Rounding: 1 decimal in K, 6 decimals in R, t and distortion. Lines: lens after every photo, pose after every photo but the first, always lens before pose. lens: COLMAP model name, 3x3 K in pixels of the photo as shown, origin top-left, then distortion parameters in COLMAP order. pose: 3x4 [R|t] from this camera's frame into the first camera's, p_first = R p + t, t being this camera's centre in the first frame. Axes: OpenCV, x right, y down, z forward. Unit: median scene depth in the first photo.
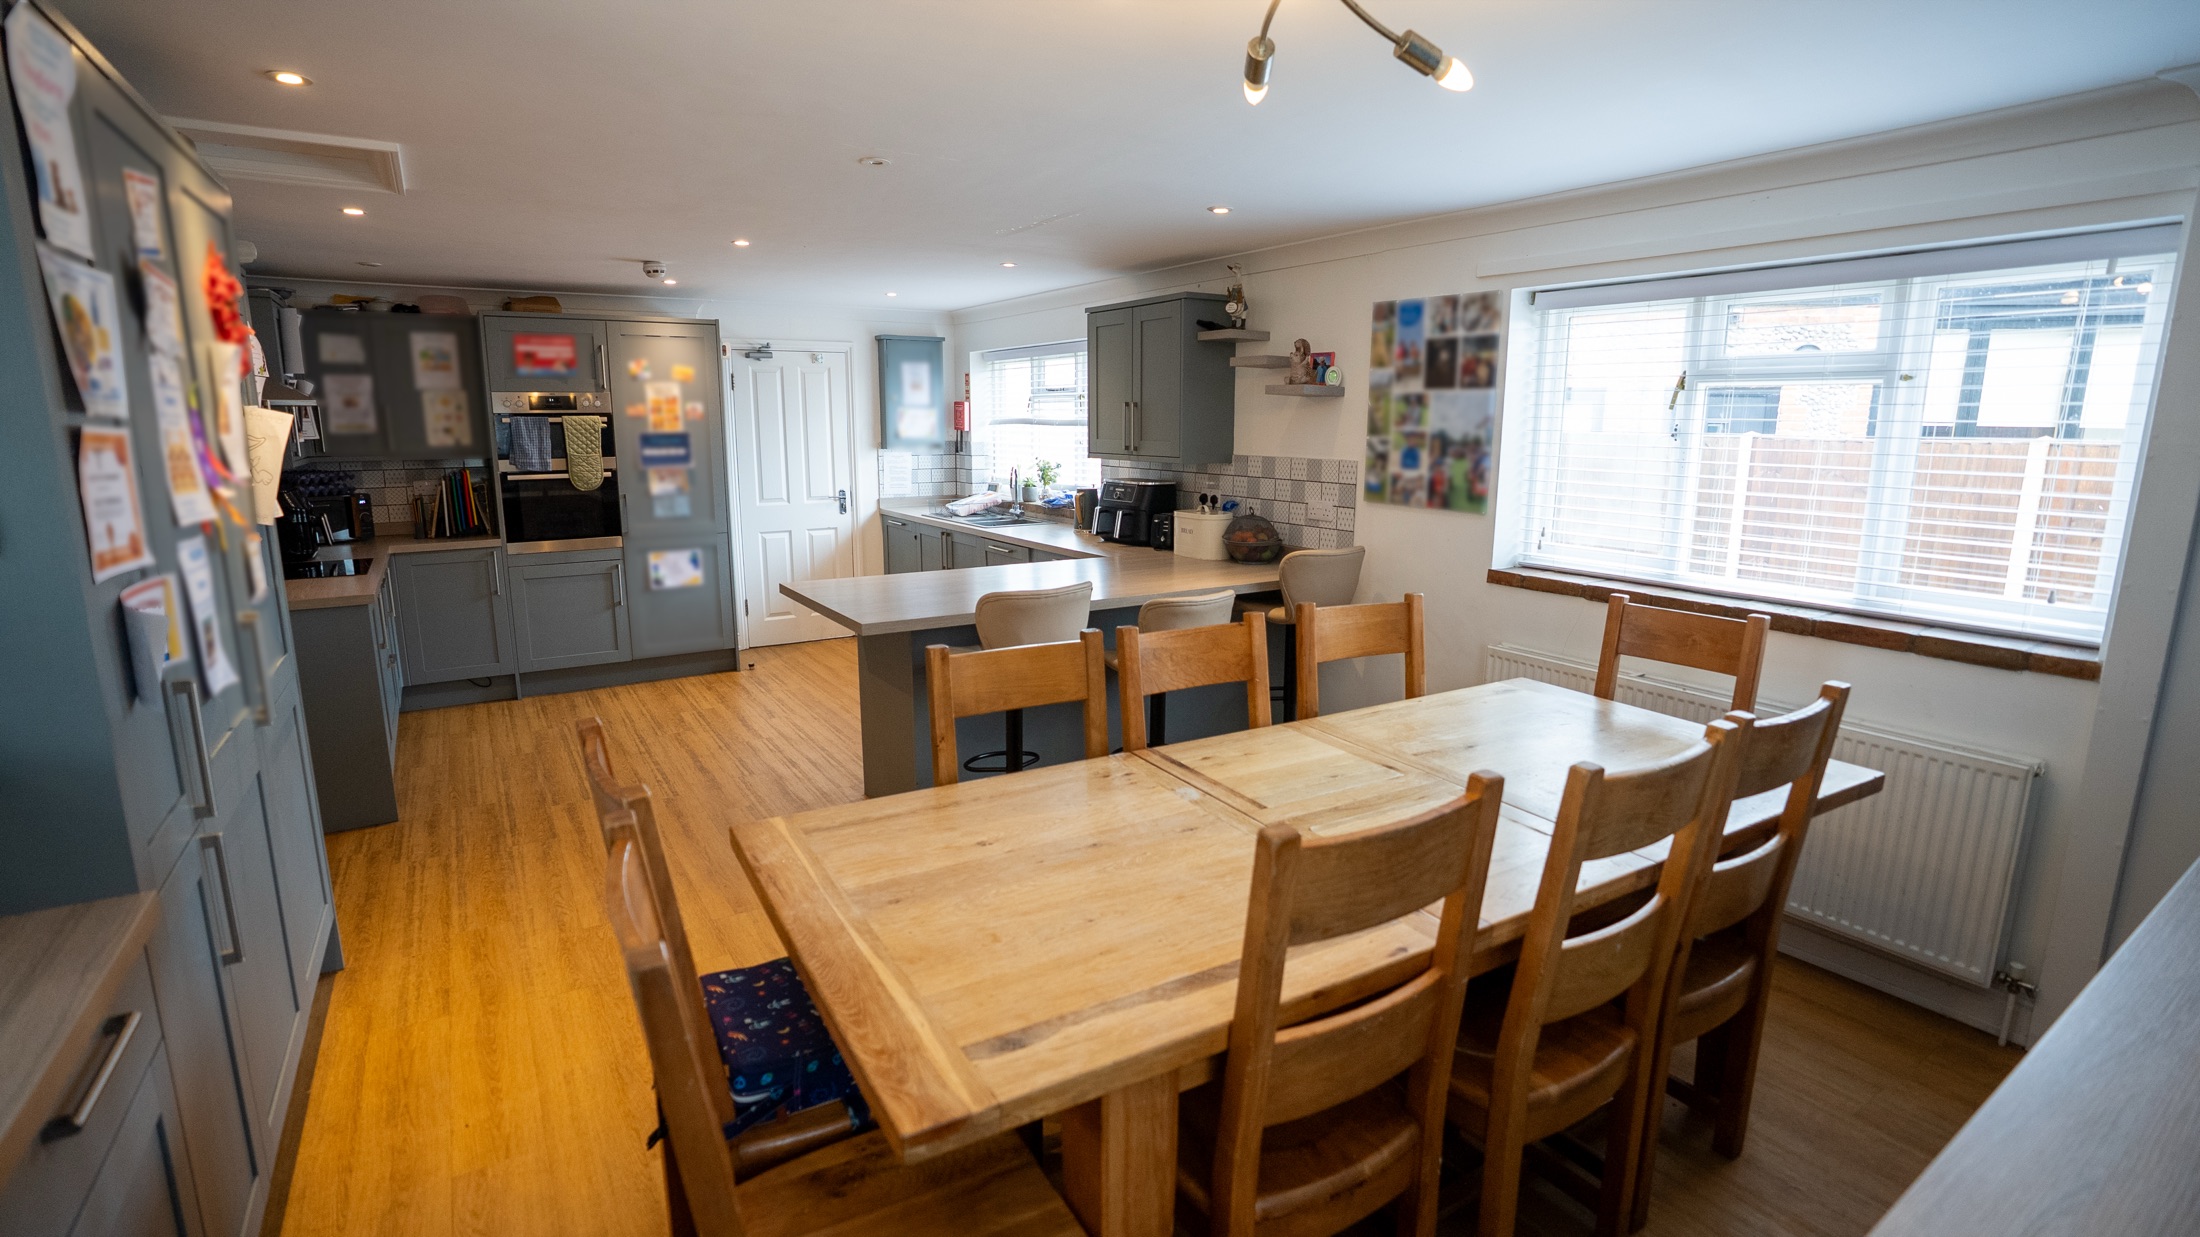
lens RADIAL K [[1018.3, 0, 1115.4], [0, 1018.3, 617.4], [0, 0, 1]] dist [-0.076694, 0.031156]
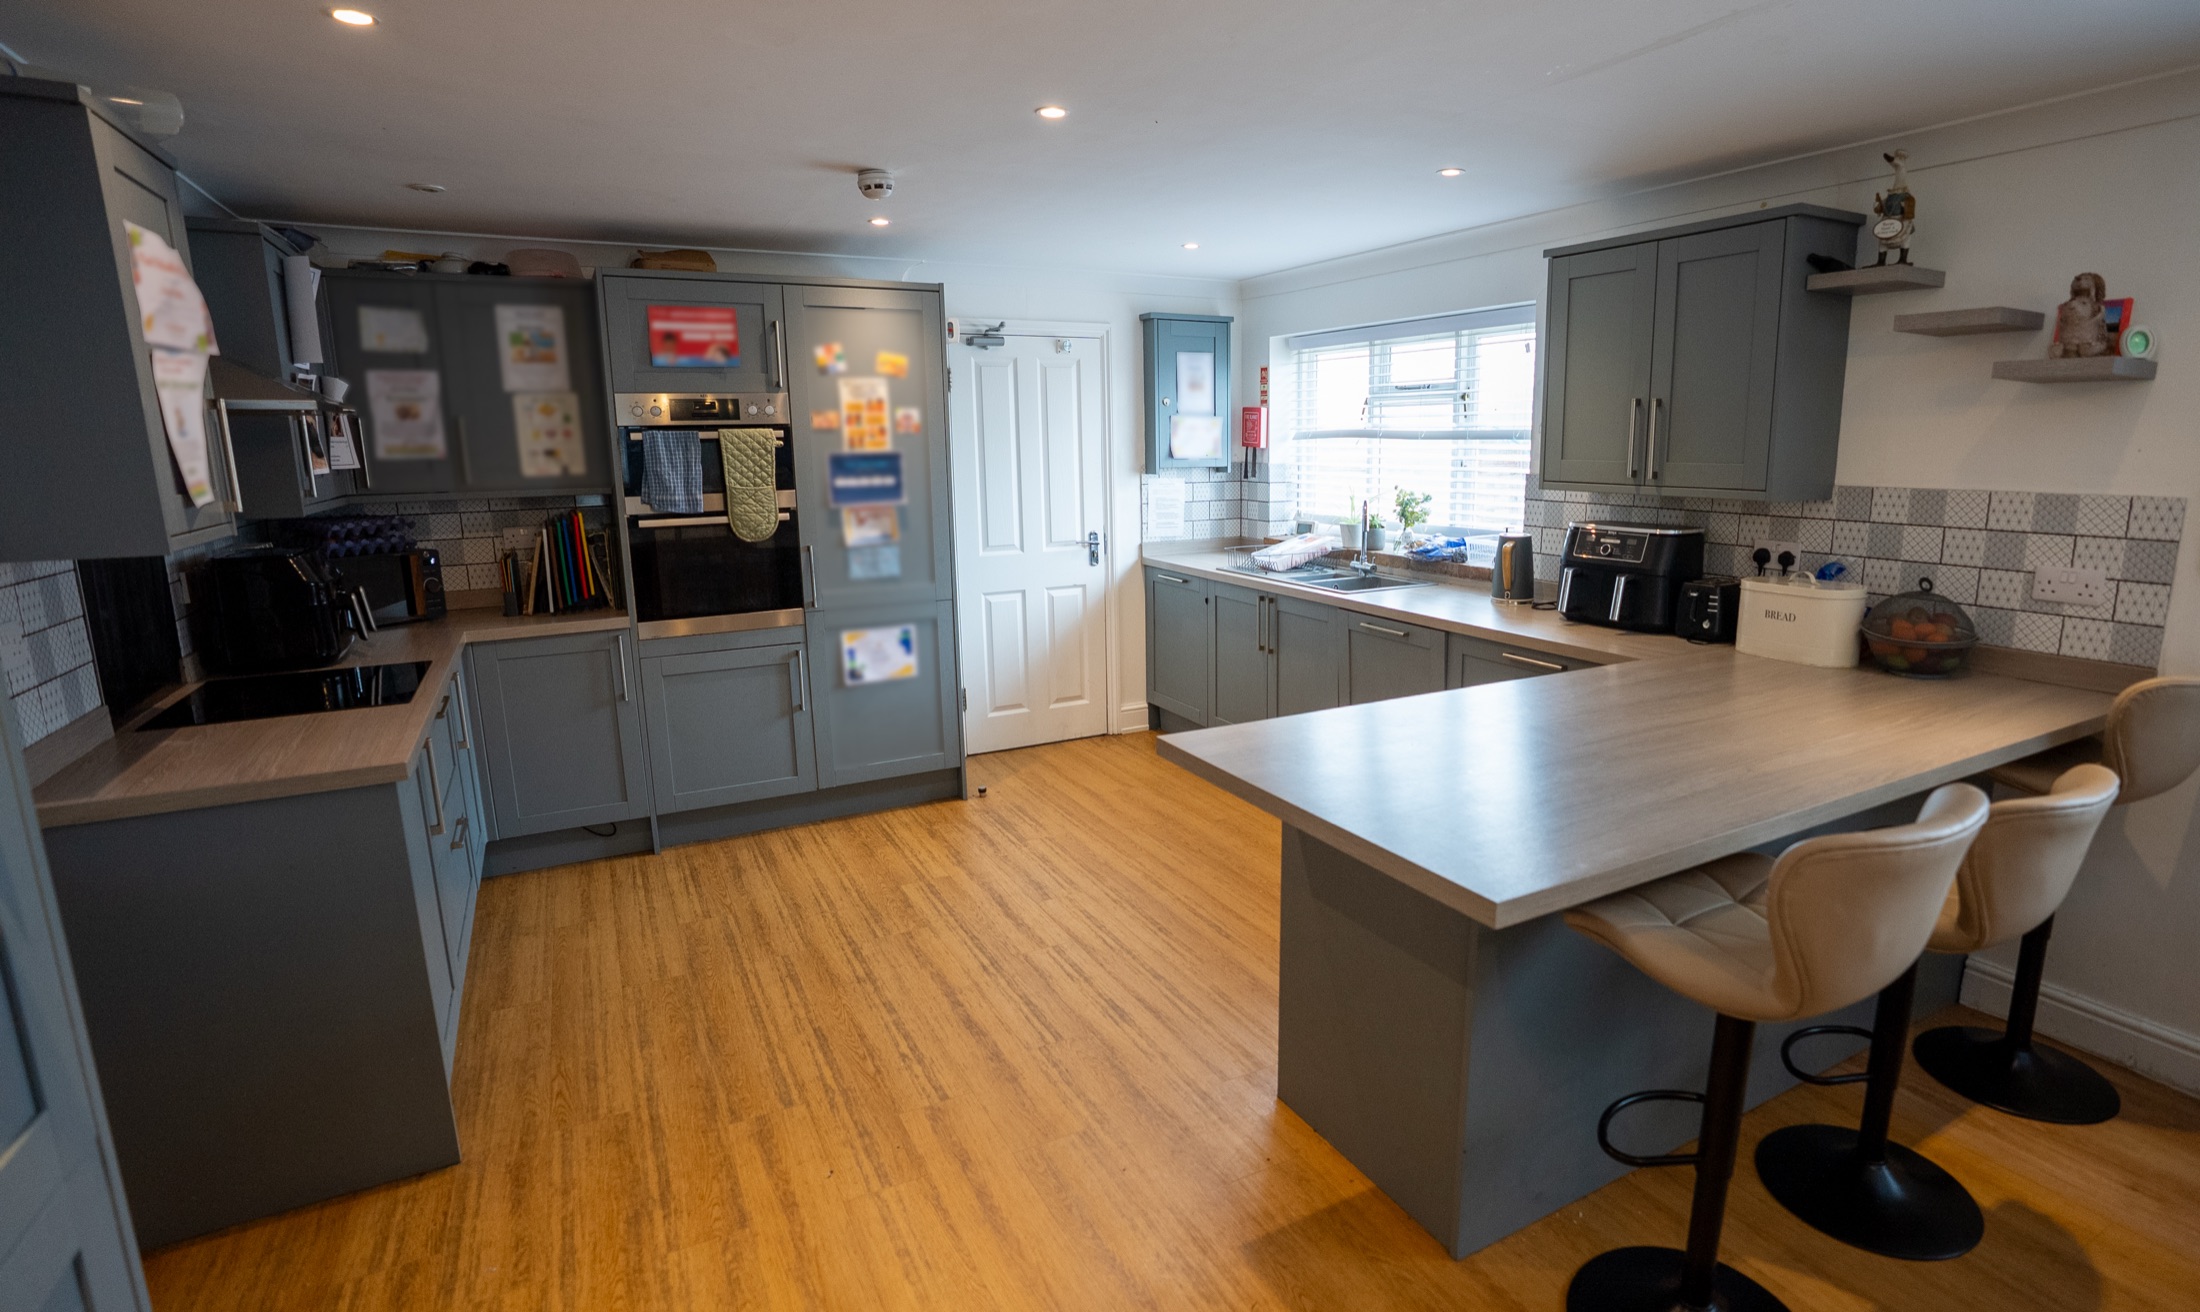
lens RADIAL K [[1080.8, 0, 1178.1], [0, 1080.8, 650.8], [0, 0, 1]] dist [-0.074692, 0.031013]
pose [[0.997608, 0.000155, -0.069128, -0.206215], [0.000078, 0.999994, 0.003366, -0.058747], [0.069129, -0.003364, 0.997602, 0.321432]]
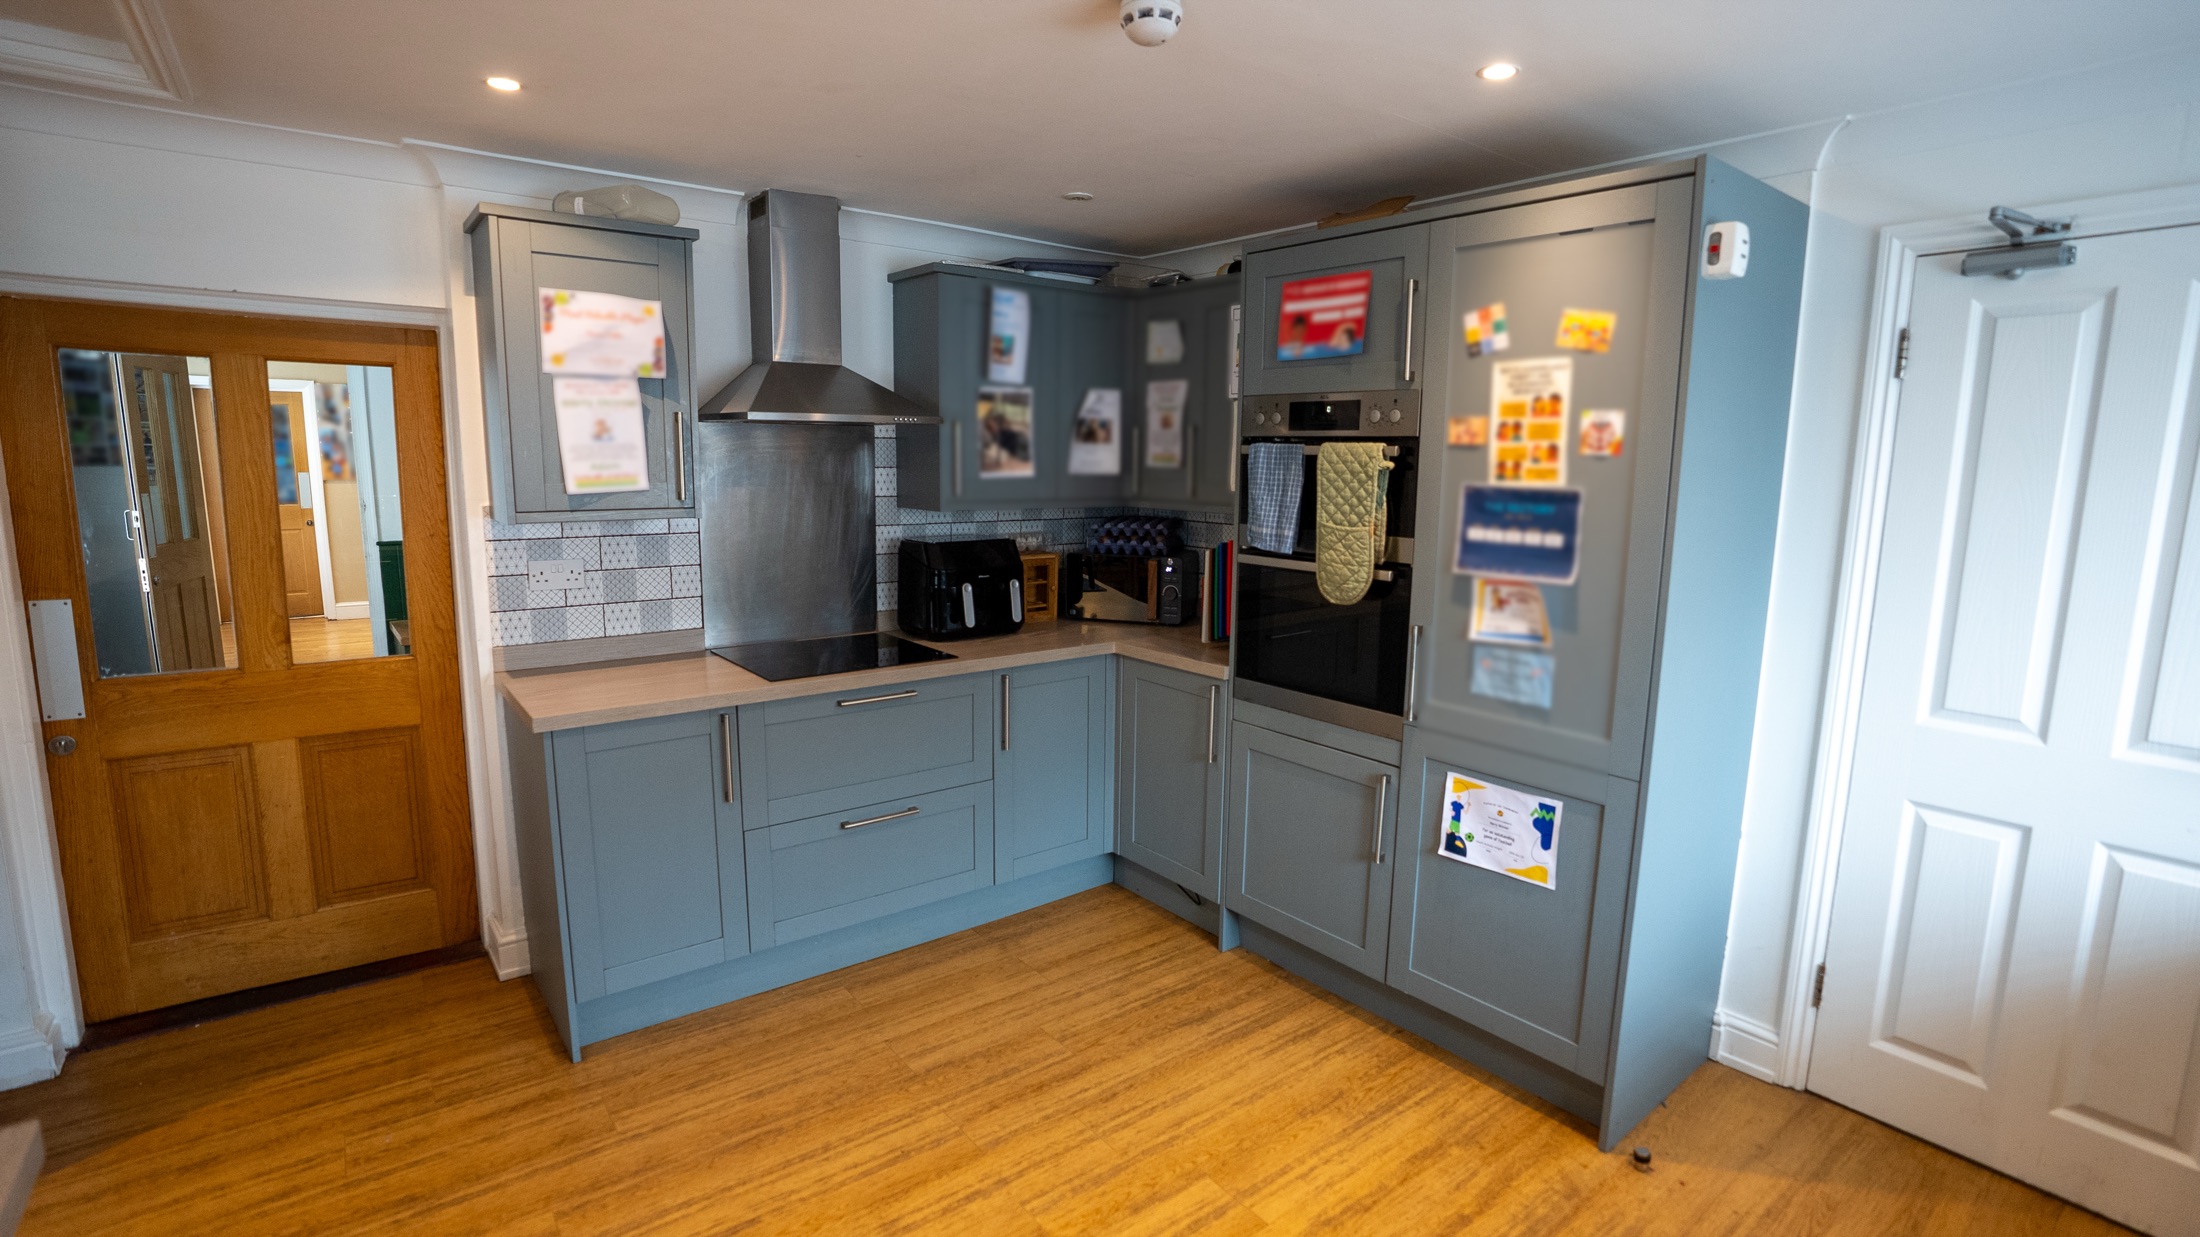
lens RADIAL K [[1018.3, 0, 1115.4], [0, 1018.3, 617.4], [0, 0, 1]] dist [-0.076694, 0.031156]
pose [[0.087953, 0.152923, -0.984316, -0.078932], [-0.206130, 0.969552, 0.132210, -0.166586], [0.974564, 0.191269, 0.116797, 0.871013]]
